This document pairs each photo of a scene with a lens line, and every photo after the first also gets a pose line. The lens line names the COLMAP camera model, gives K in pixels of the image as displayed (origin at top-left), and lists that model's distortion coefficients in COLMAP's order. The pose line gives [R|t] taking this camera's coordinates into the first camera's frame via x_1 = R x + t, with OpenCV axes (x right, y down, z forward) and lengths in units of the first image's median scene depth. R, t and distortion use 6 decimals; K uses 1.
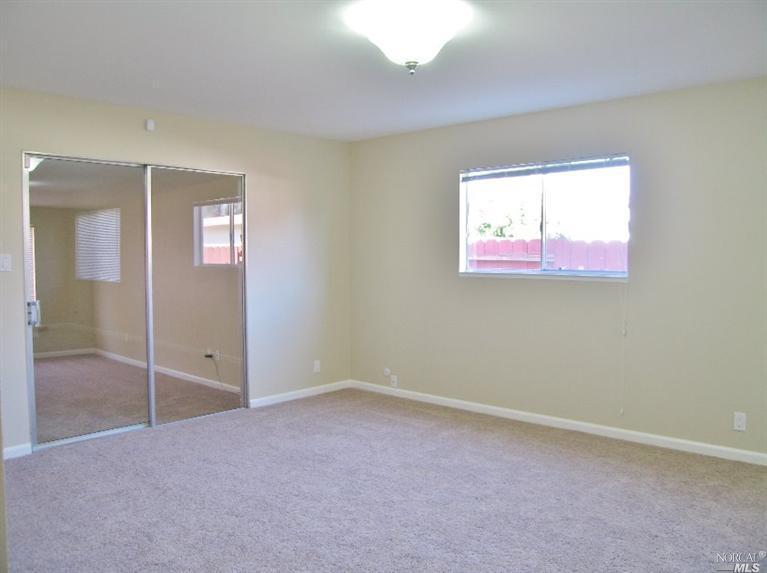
lens RADIAL K [[636.3, 0, 383.5], [0, 636.3, 286.5], [0, 0, 1]] dist [-0.129624, 0.103735]
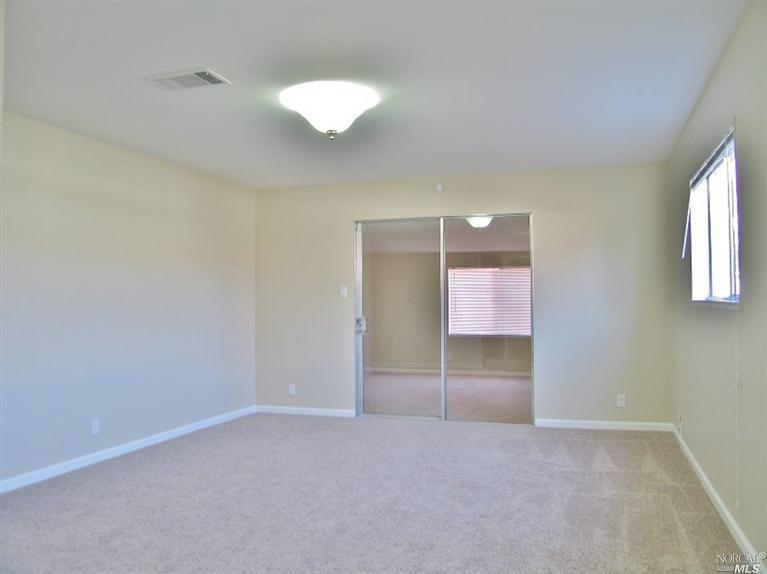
lens RADIAL K [[636.3, 0, 383.5], [0, 636.3, 287.0], [0, 0, 1]] dist [-0.129624, 0.103735]
pose [[0.414717, -0.019502, -0.909741, 0.756923], [-0.040390, 0.998390, -0.039815, 0.008077], [0.909054, 0.053256, 0.413262, 0.342541]]
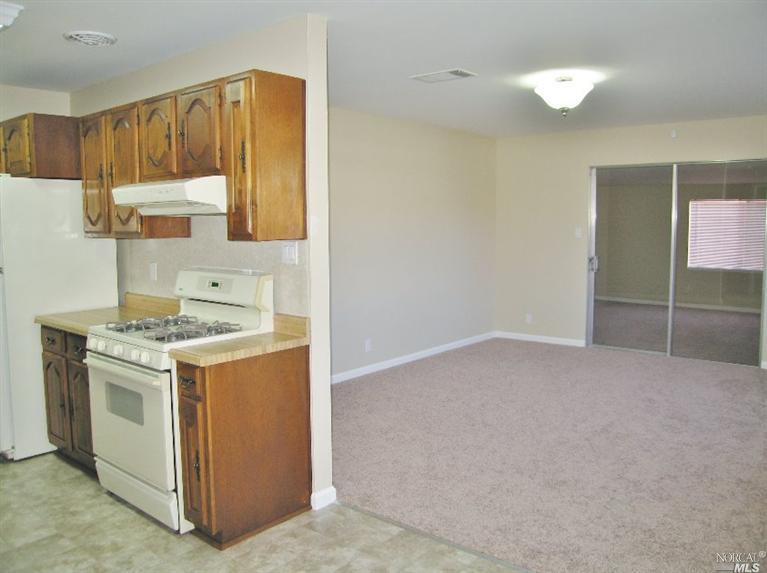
lens RADIAL K [[636.3, 0, 383.5], [0, 636.3, 286.5], [0, 0, 1]] dist [-0.129624, 0.103735]
pose [[0.055757, 0.107220, -0.992671, 0.922719], [-0.040704, 0.993635, 0.105038, -0.043086], [0.997614, 0.034549, 0.059766, 0.294488]]
